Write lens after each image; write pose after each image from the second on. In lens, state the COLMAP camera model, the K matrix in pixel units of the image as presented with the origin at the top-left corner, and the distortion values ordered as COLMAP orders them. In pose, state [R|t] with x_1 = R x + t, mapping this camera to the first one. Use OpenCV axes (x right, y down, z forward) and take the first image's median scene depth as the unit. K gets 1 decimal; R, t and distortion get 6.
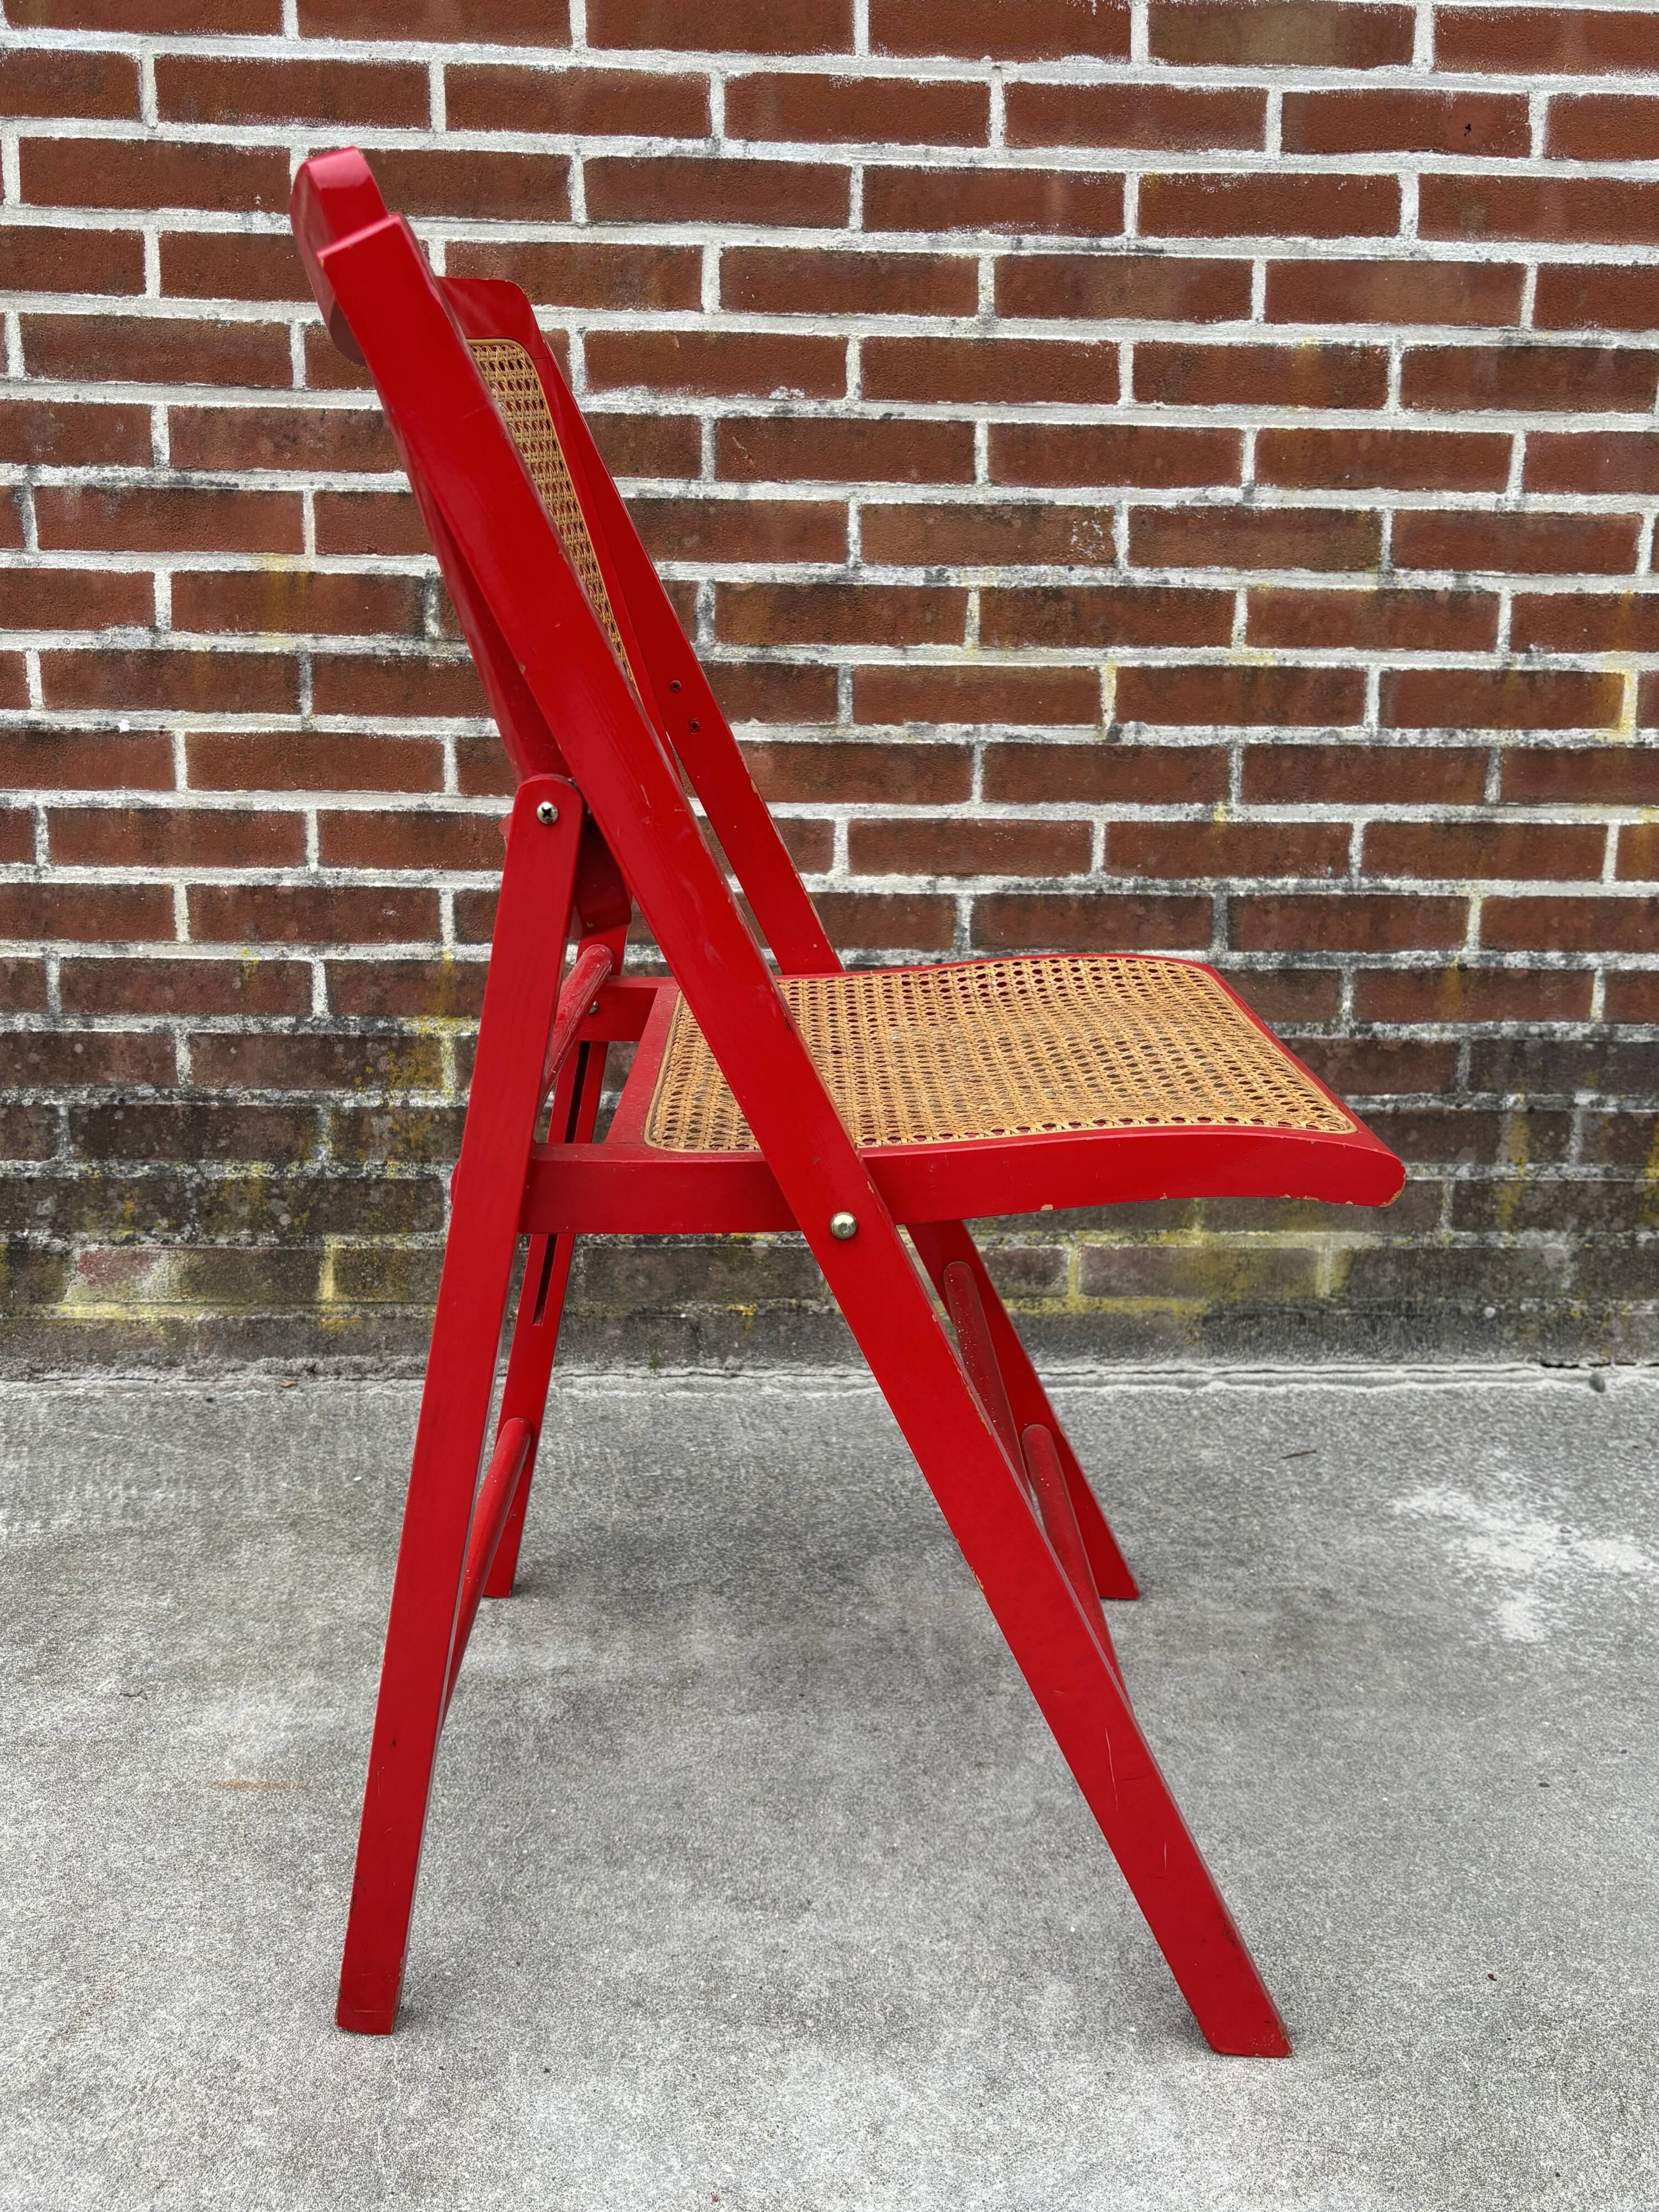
lens RADIAL K [[1918.2, 0, 803.3], [0, 1918.2, 1119.4], [0, 0, 1]] dist [0.000278, 0.026351]
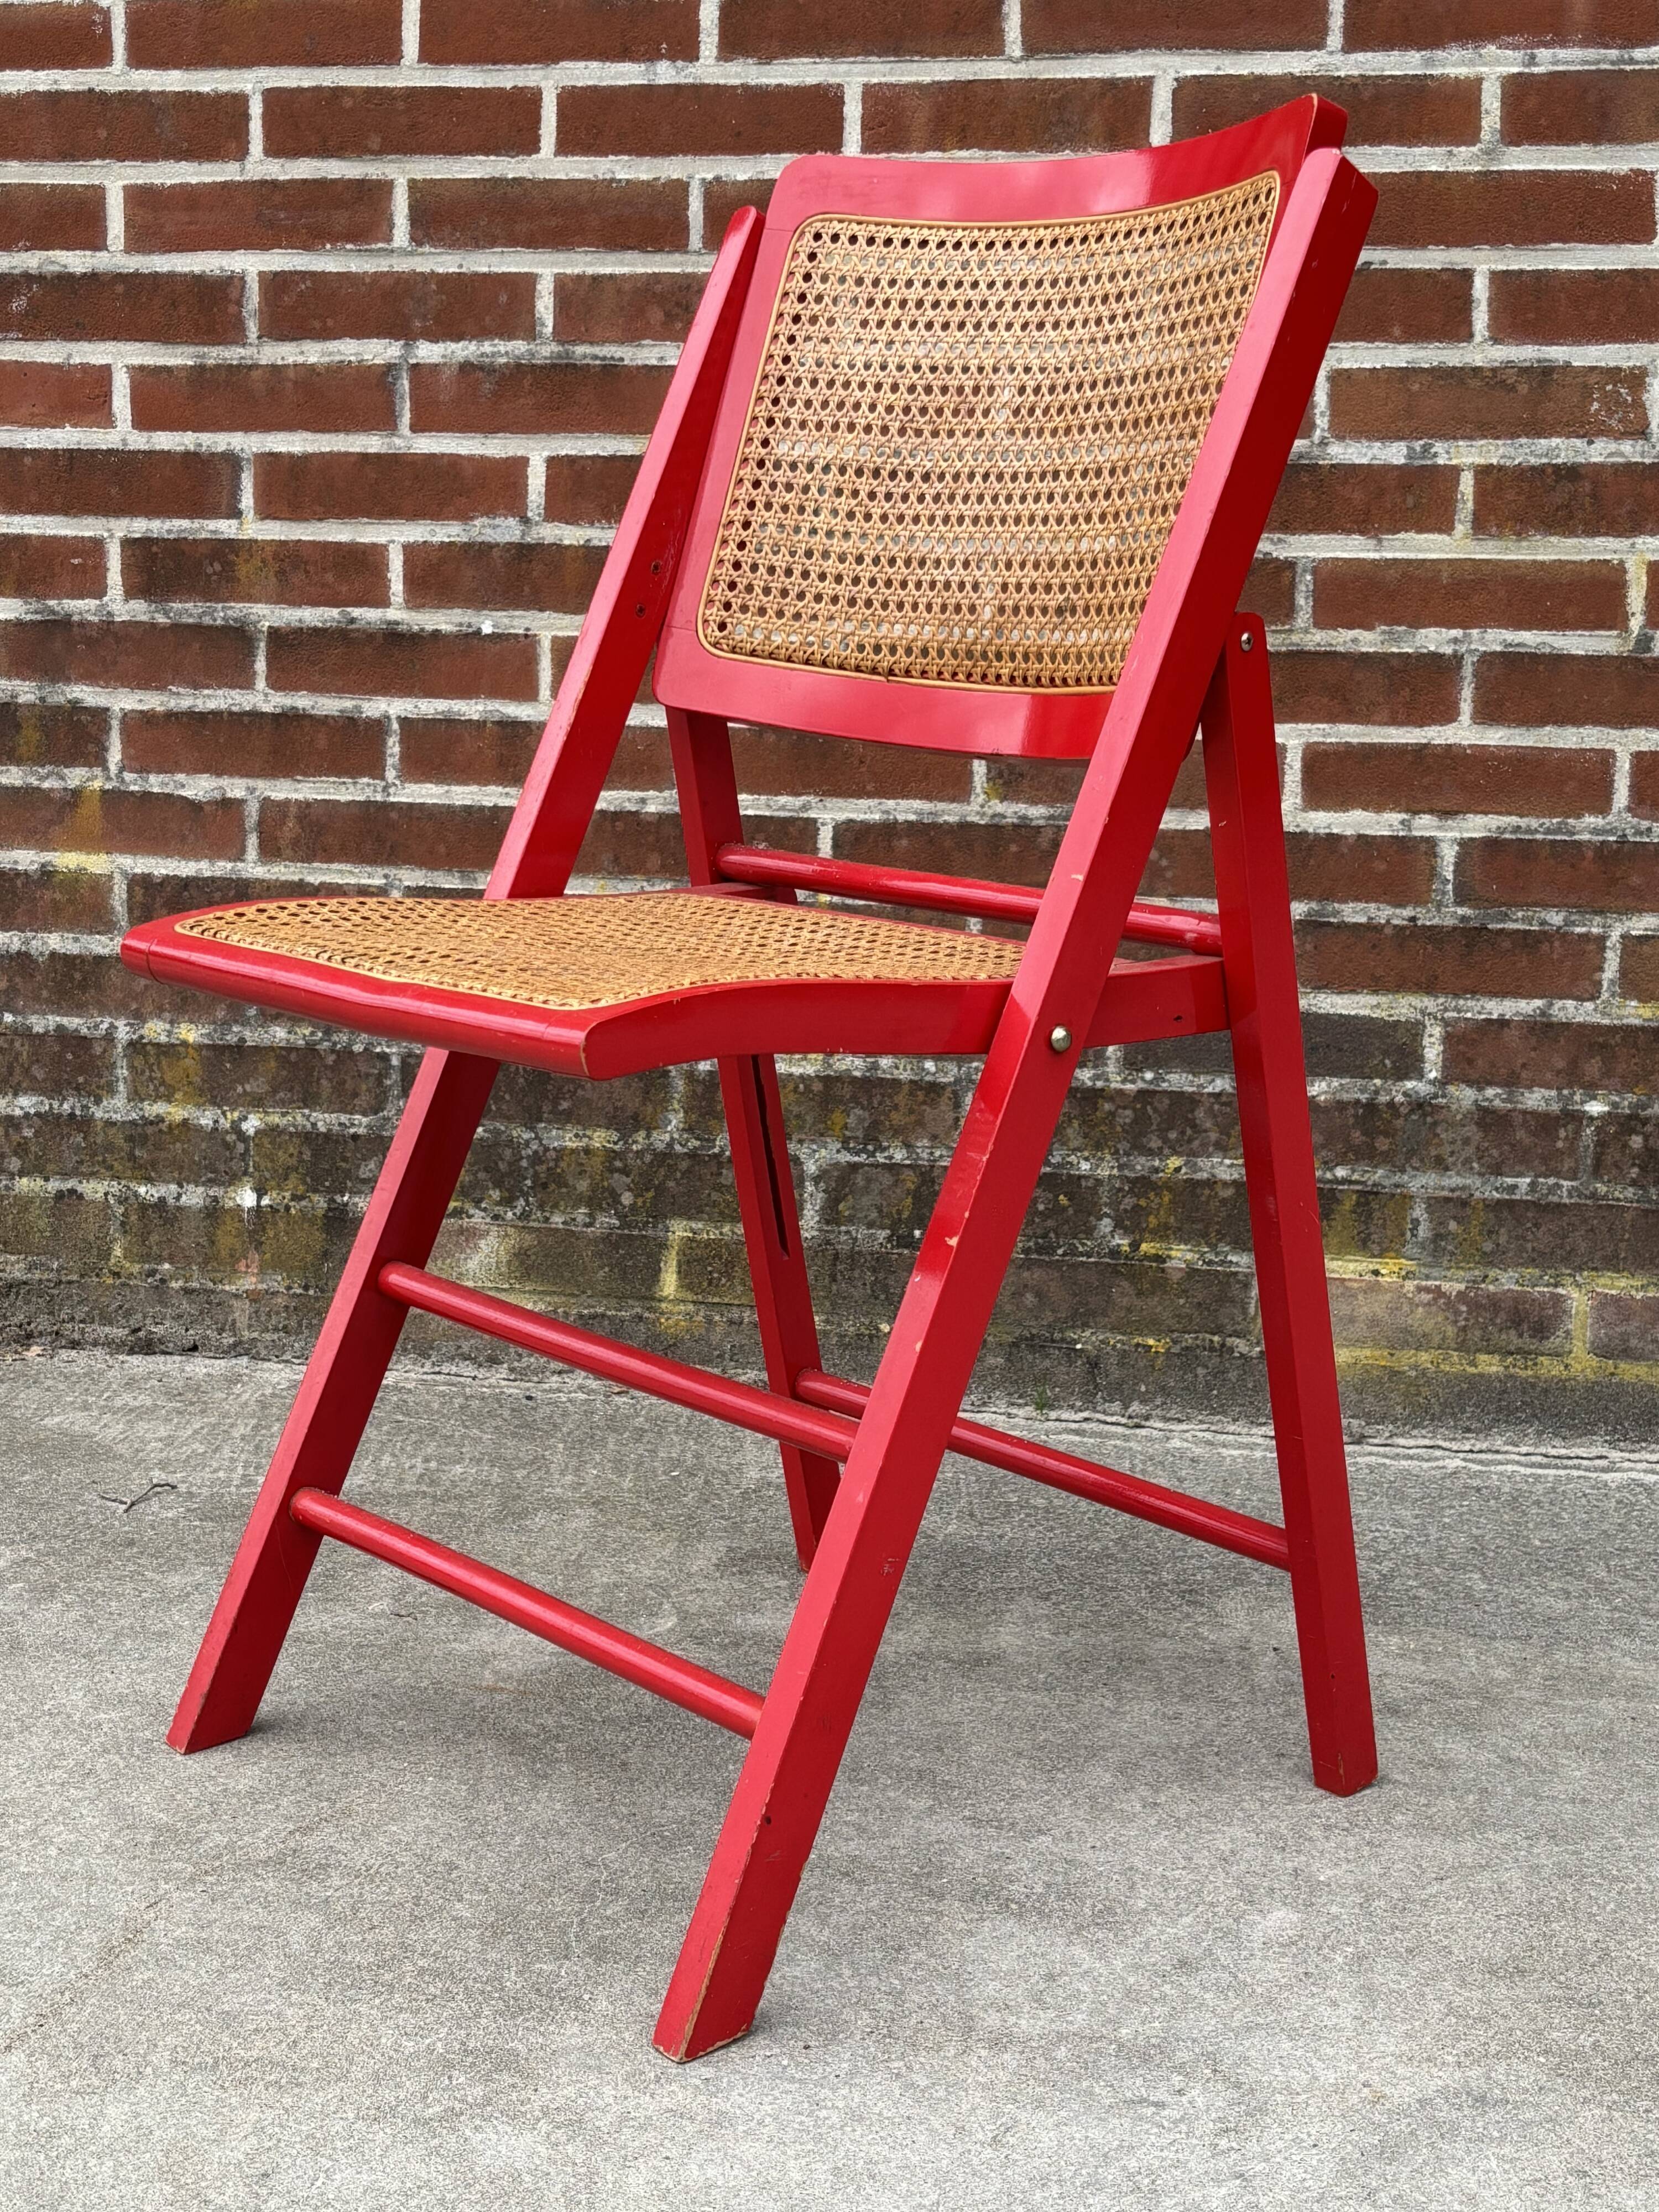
lens RADIAL K [[3055.9, 0, 833.4], [0, 3055.9, 1126.7], [0, 0, 1]] dist [0.258783, -1.058395]
pose [[0.968633, 0.046157, -0.244172, 0.165337], [-0.063401, 0.995983, -0.063236, 0.108245], [0.240272, 0.076733, 0.967668, -0.336261]]
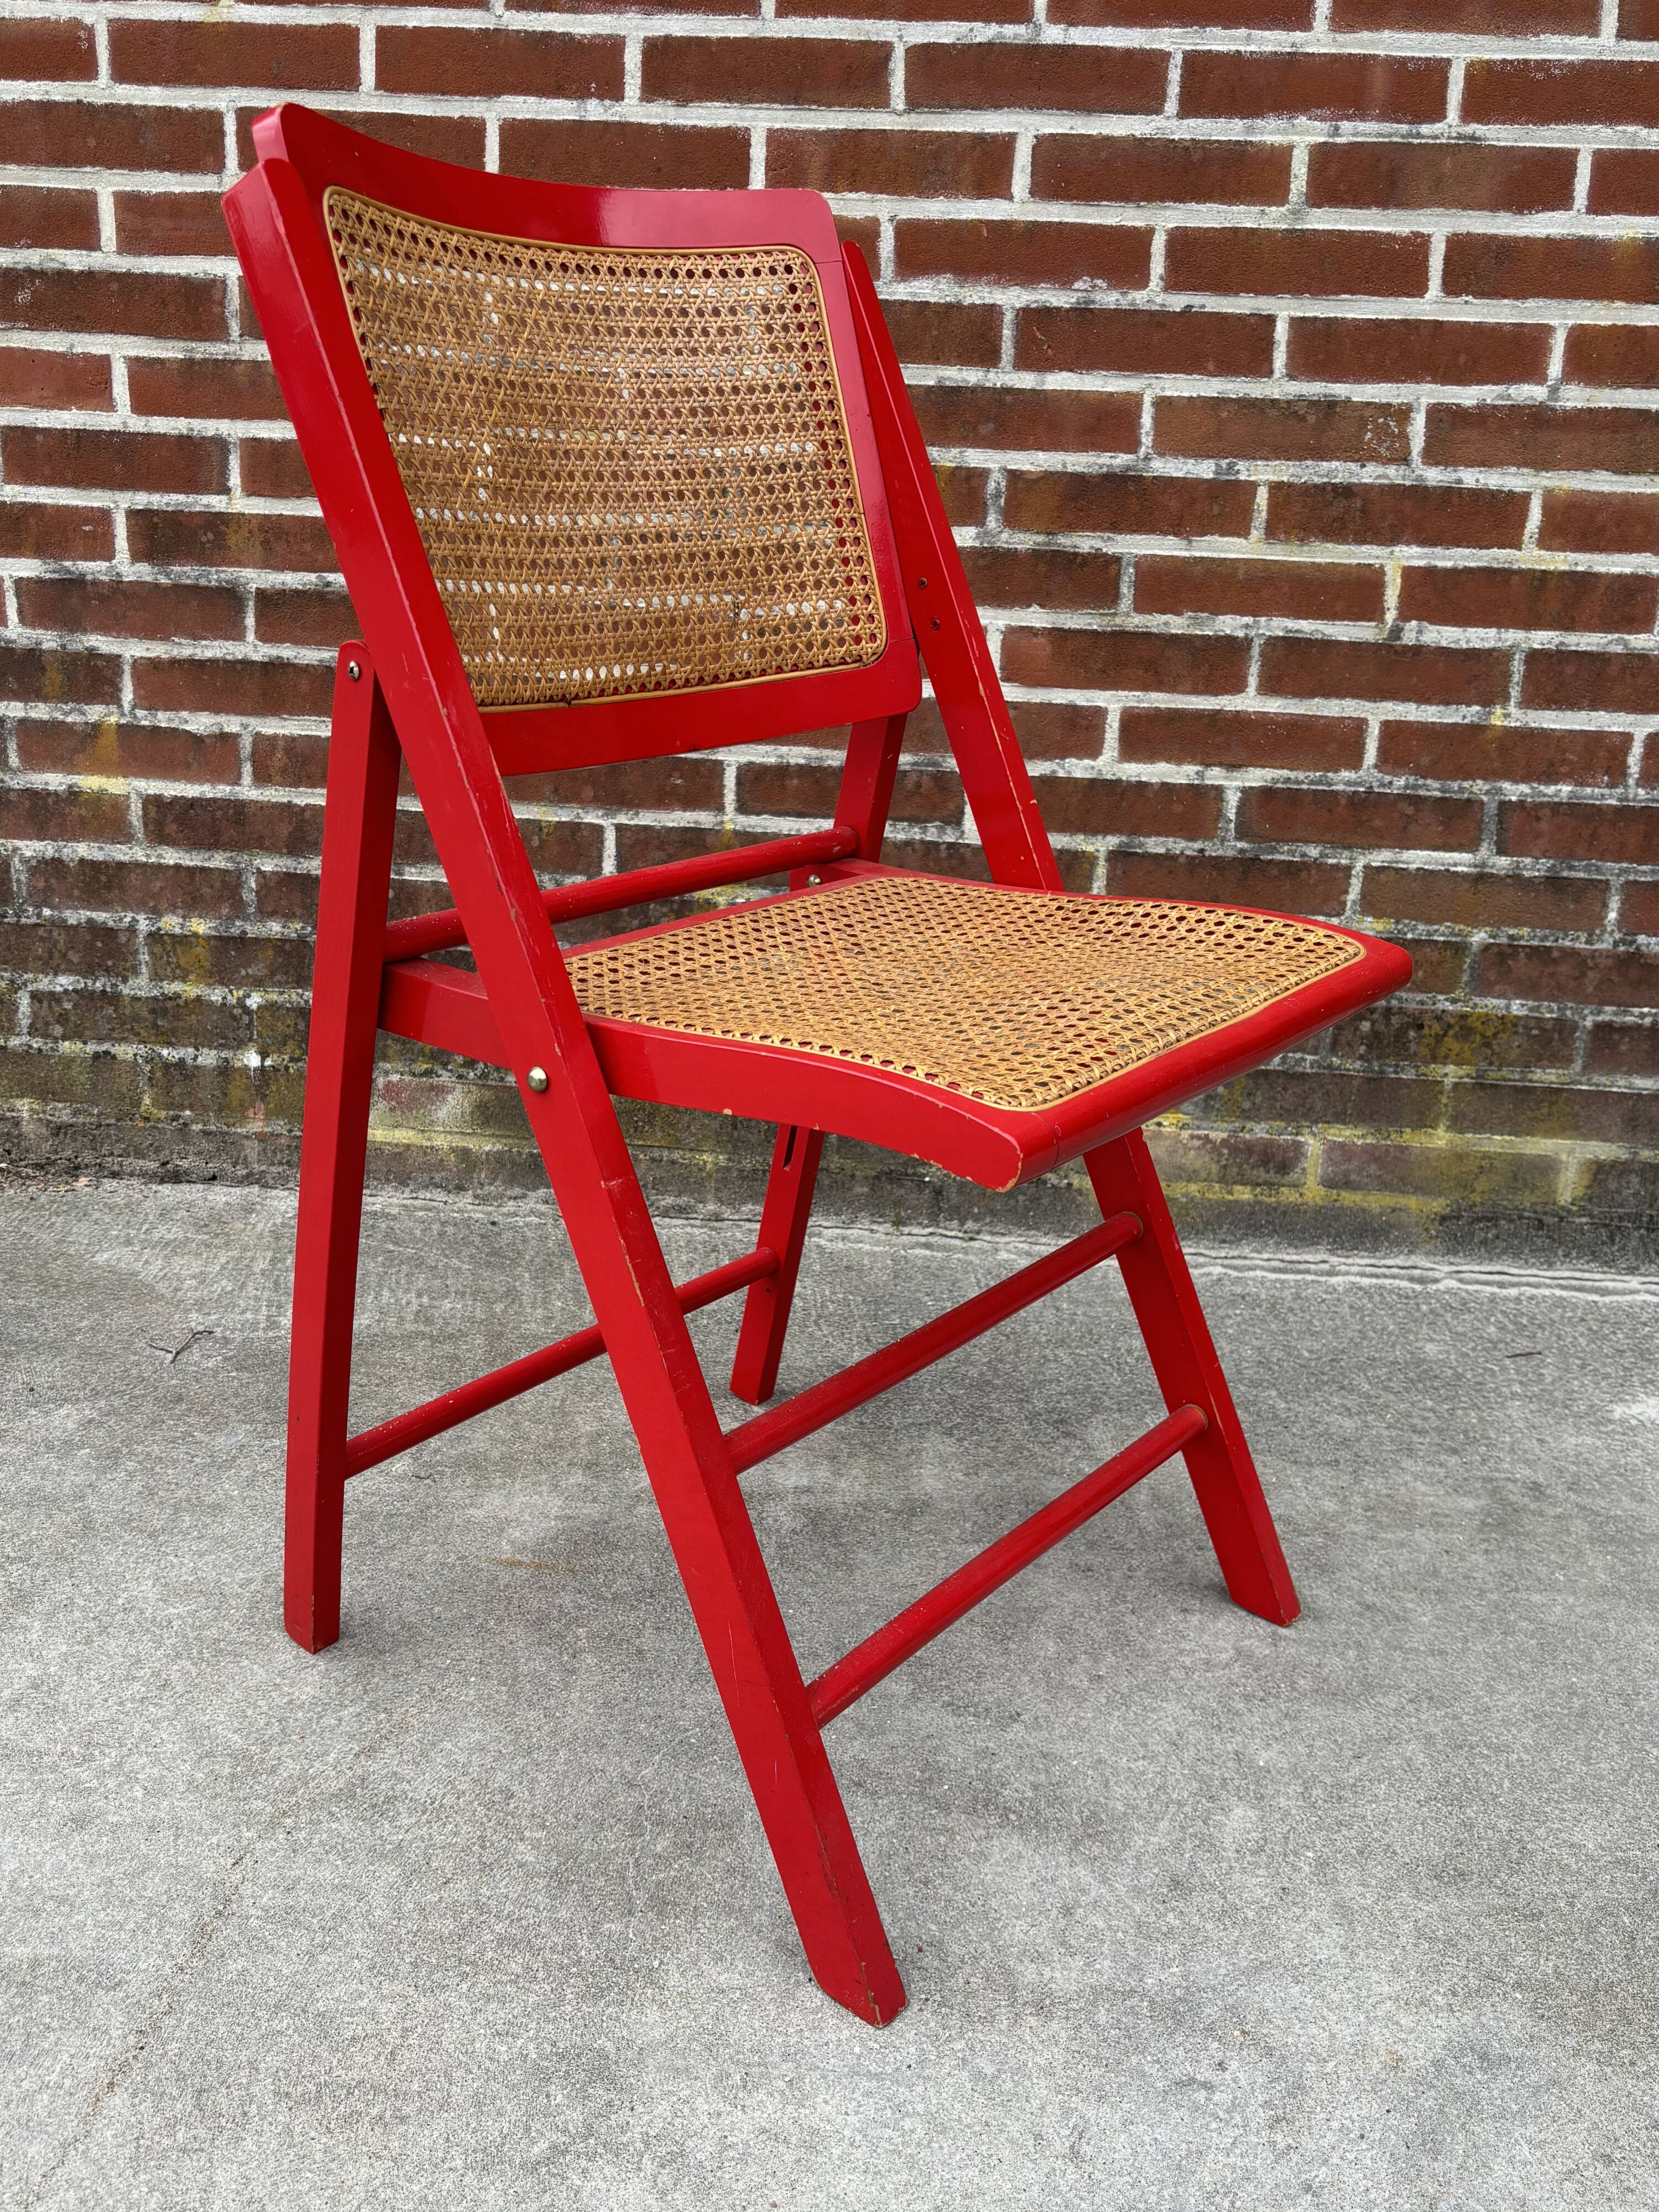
lens RADIAL K [[1918.1, 0, 815.3], [0, 1918.1, 1112.3], [0, 0, 1]] dist [-0.008992, 0.046432]
pose [[0.990750, 0.066314, -0.118394, -0.003237], [-0.058537, 0.995966, 0.068001, -0.001413], [0.122426, -0.060442, 0.990635, -0.050505]]
